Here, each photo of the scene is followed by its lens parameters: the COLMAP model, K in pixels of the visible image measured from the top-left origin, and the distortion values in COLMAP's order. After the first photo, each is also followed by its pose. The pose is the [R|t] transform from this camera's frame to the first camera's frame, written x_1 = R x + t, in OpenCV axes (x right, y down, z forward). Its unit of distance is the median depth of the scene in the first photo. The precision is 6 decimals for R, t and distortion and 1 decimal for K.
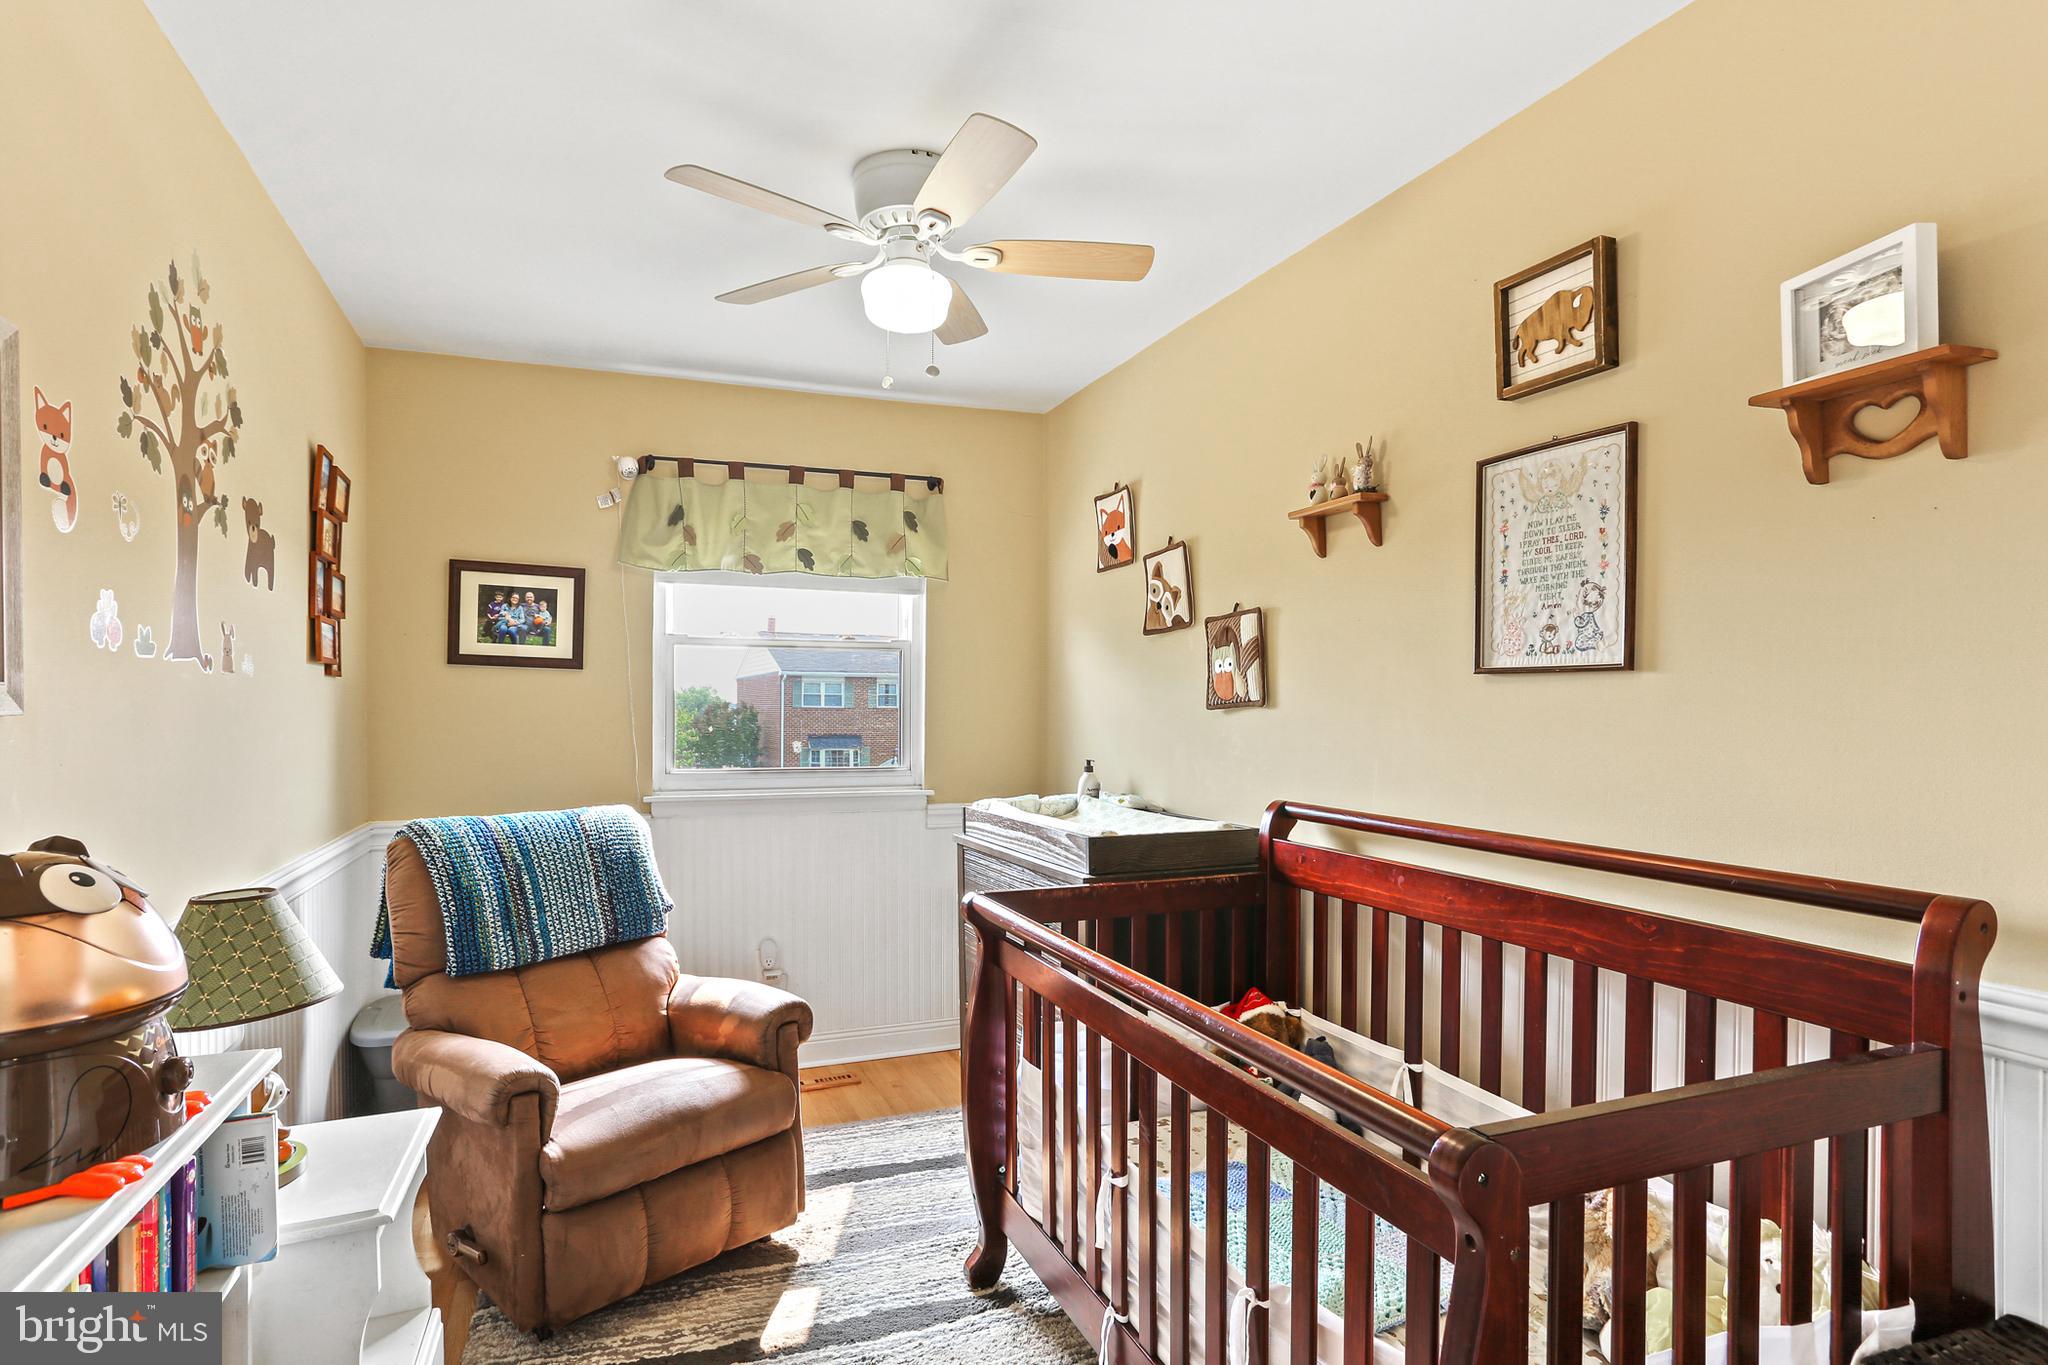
lens RADIAL K [[1008.5, 0, 1023.7], [0, 1008.5, 696.8], [0, 0, 1]] dist [-0.037587, 0.018775]
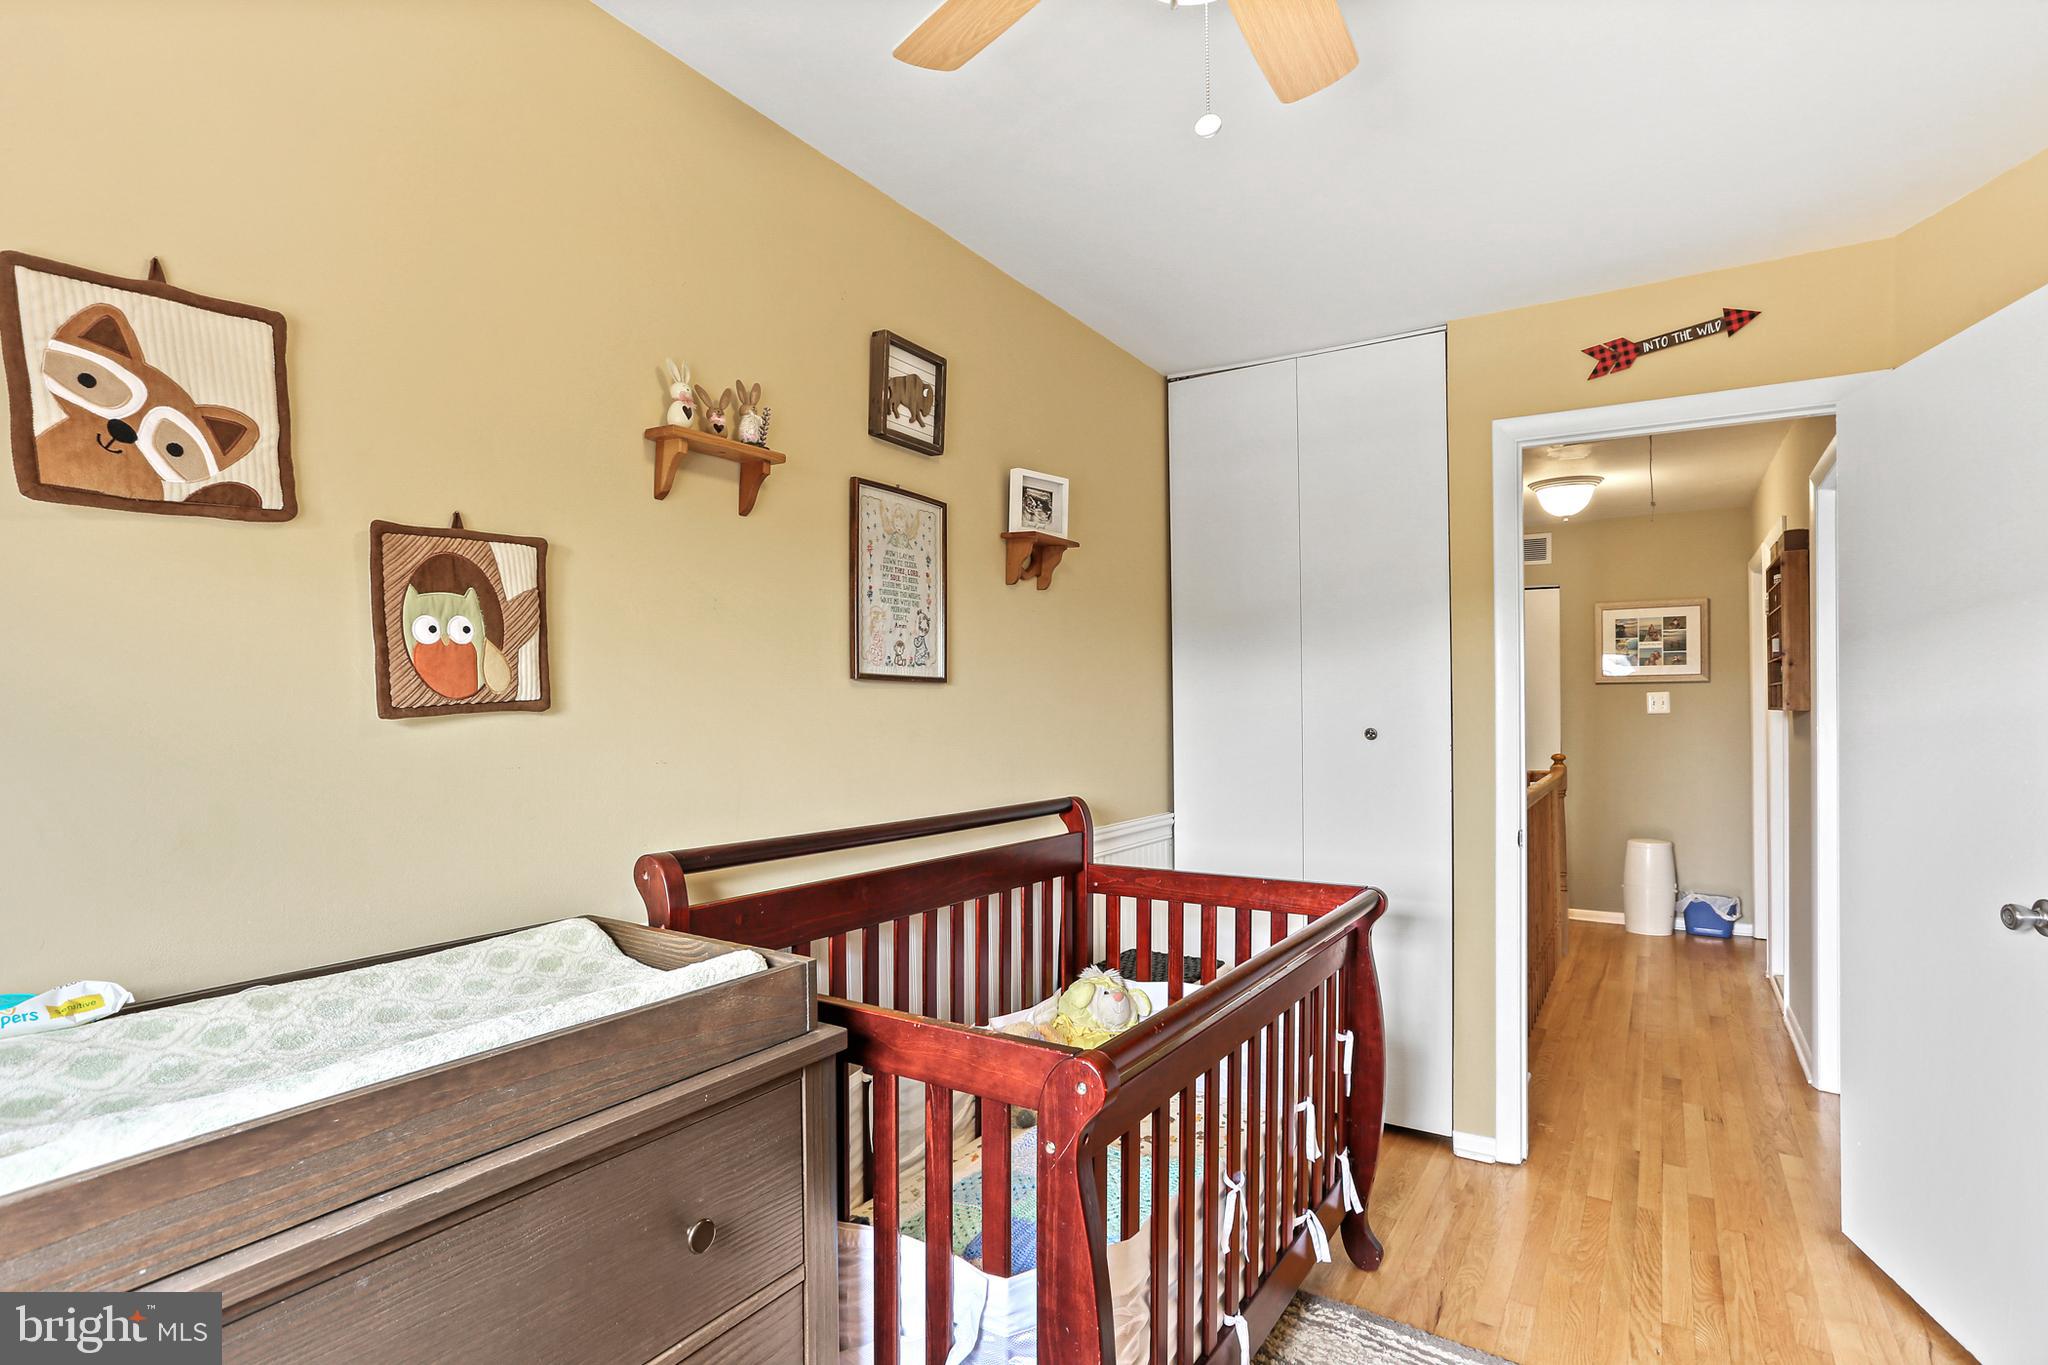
lens RADIAL K [[1008.5, 0, 1028.5], [0, 1008.5, 684.4], [0, 0, 1]] dist [-0.037587, 0.018775]
pose [[-0.557365, 0.018760, 0.830056, -0.550768], [-0.006577, 0.999614, -0.027008, 0.011036], [-0.830242, -0.020513, -0.557026, 1.515348]]
